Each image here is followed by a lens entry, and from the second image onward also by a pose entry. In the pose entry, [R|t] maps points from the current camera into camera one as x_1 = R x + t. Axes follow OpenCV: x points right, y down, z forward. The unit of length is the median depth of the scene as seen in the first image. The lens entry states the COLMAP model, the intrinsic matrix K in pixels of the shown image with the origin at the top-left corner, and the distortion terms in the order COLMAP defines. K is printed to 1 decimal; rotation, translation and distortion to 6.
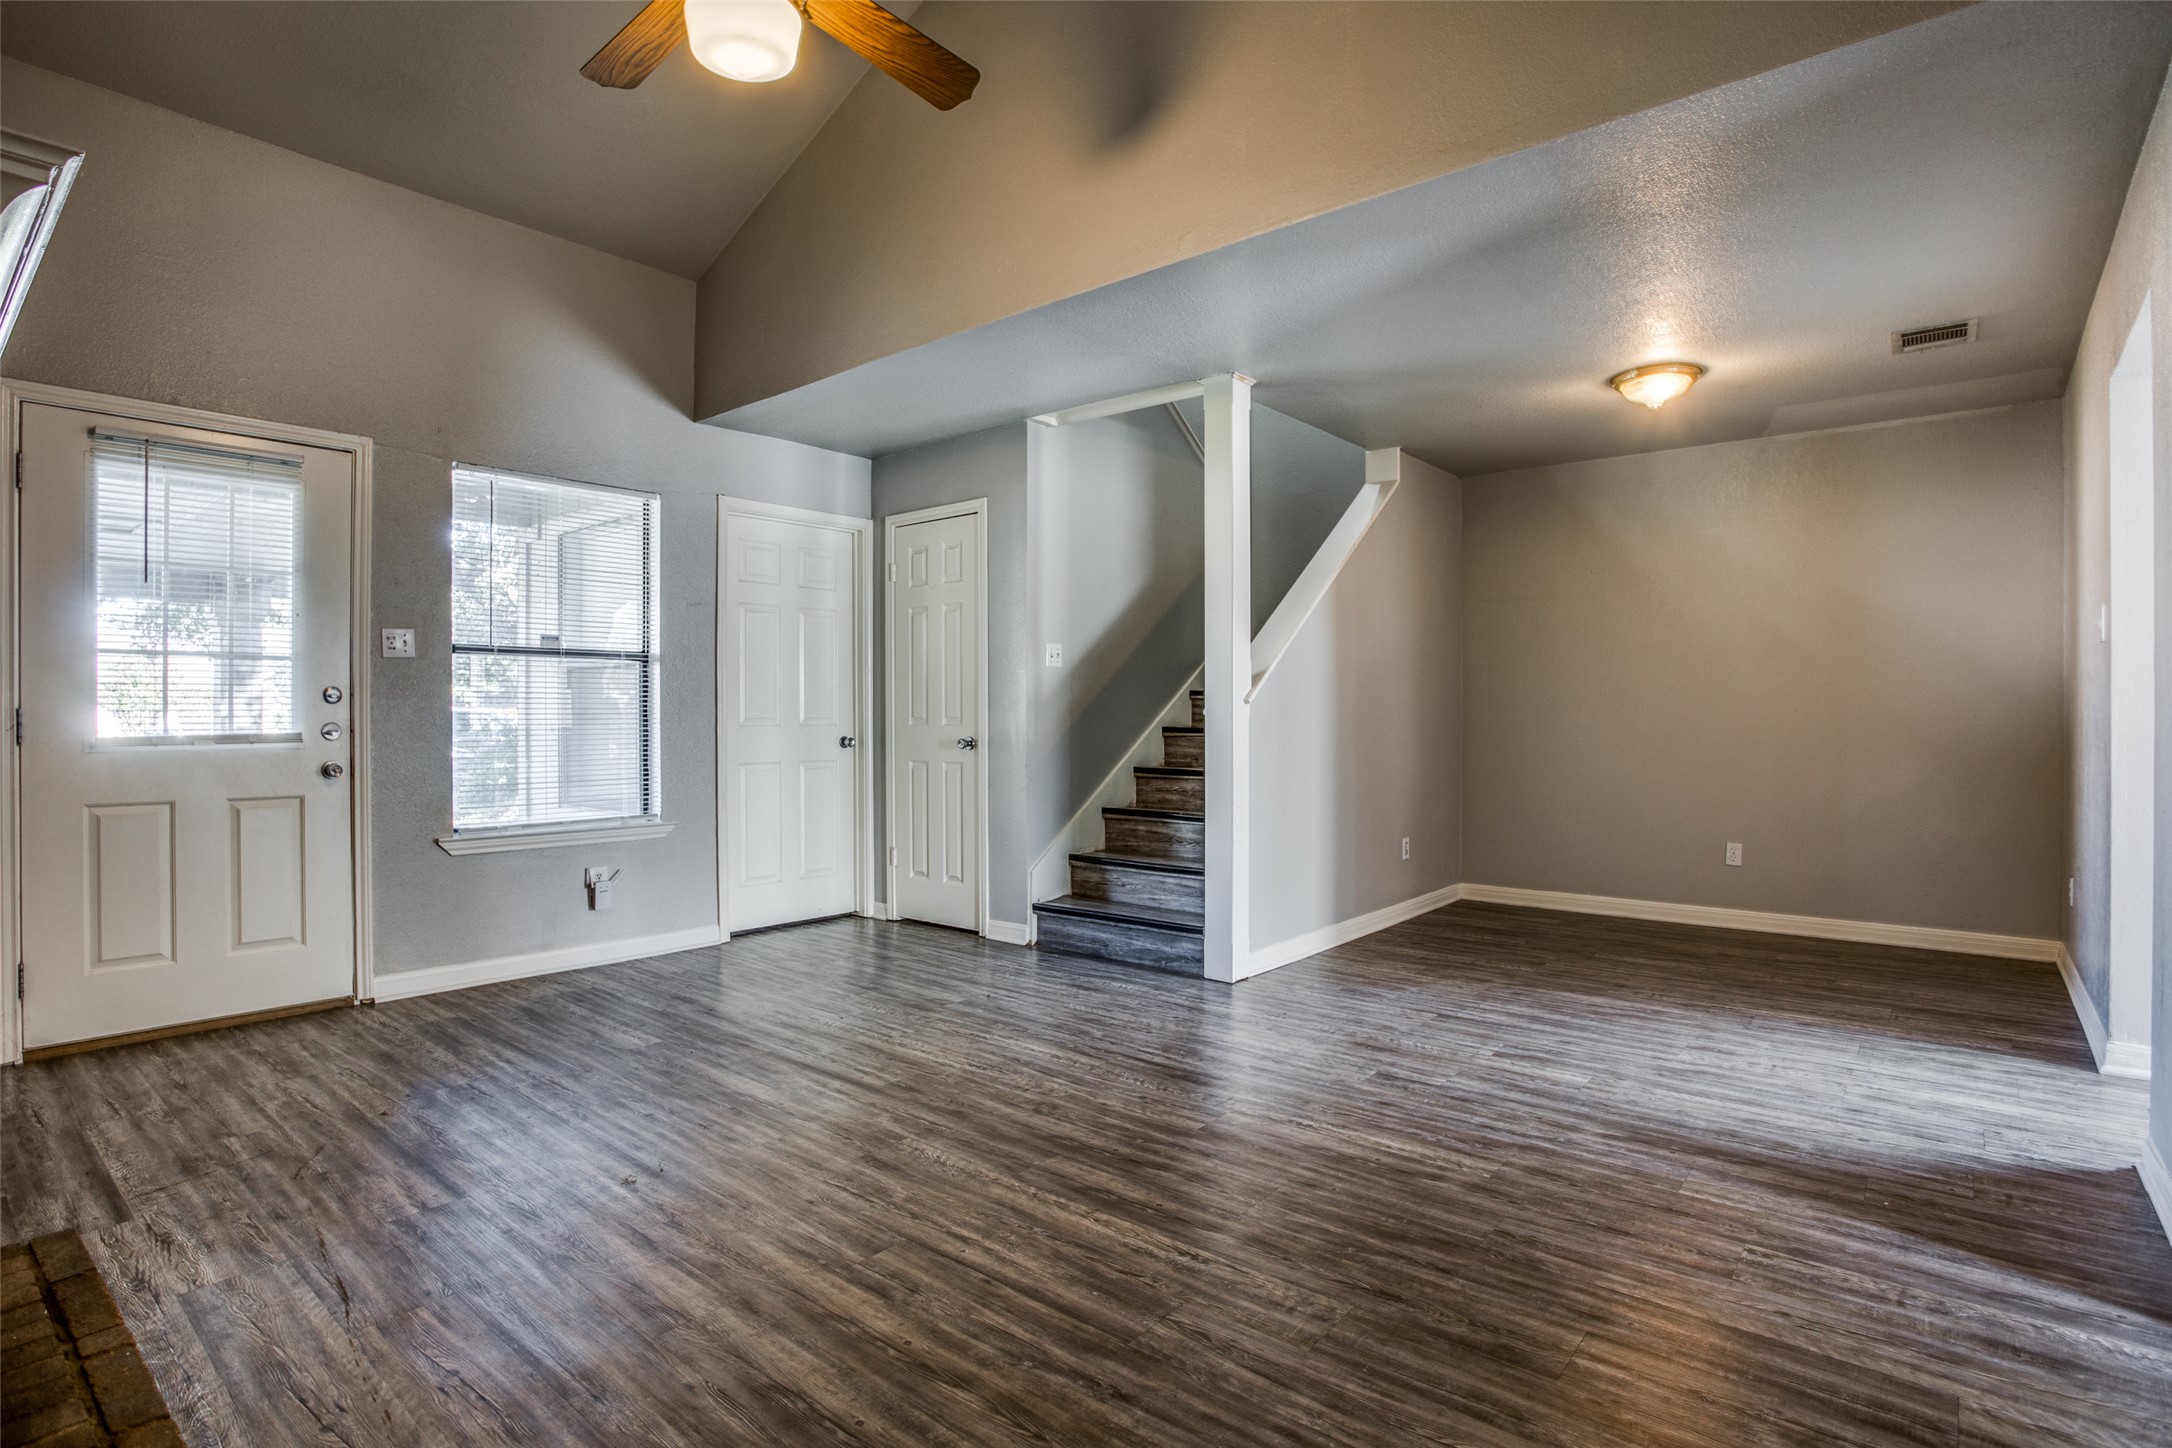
lens RADIAL K [[1065.7, 0, 1081.9], [0, 1065.7, 721.3], [0, 0, 1]] dist [0.000856, 0.000897]
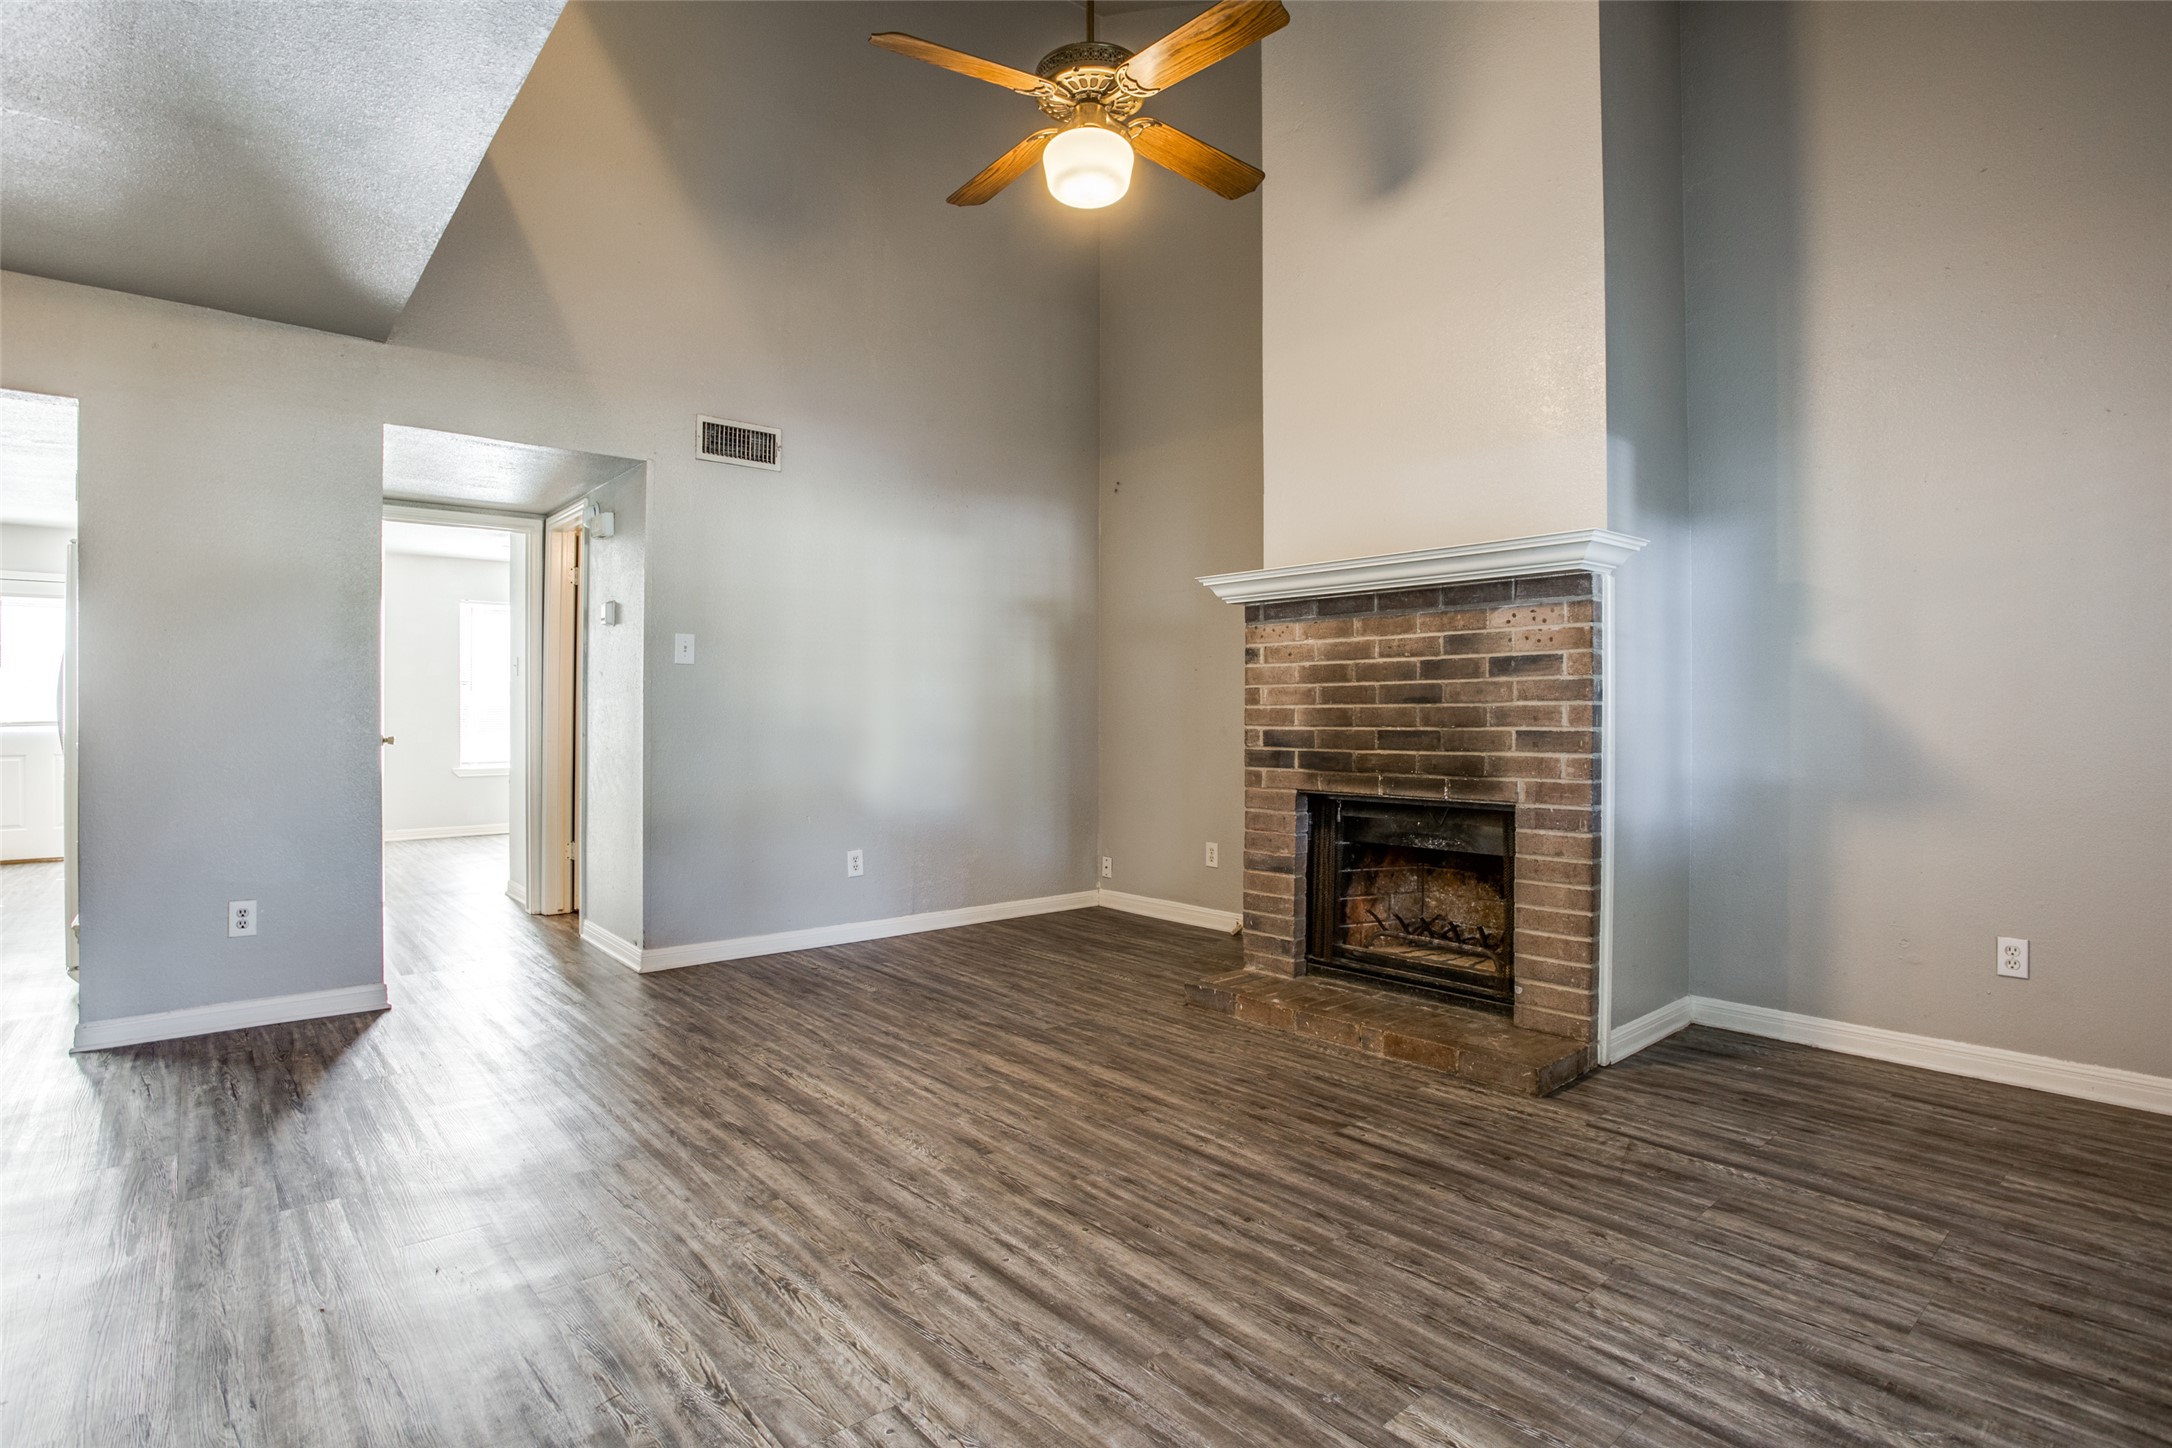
lens RADIAL K [[1065.7, 0, 1087.8], [0, 1065.7, 717.2], [0, 0, 1]] dist [0.000856, 0.000897]
pose [[-0.986403, 0.005323, 0.164256, -0.460632], [0.006494, 0.999957, 0.006594, -0.006101], [-0.164214, 0.007571, -0.986396, 1.957424]]
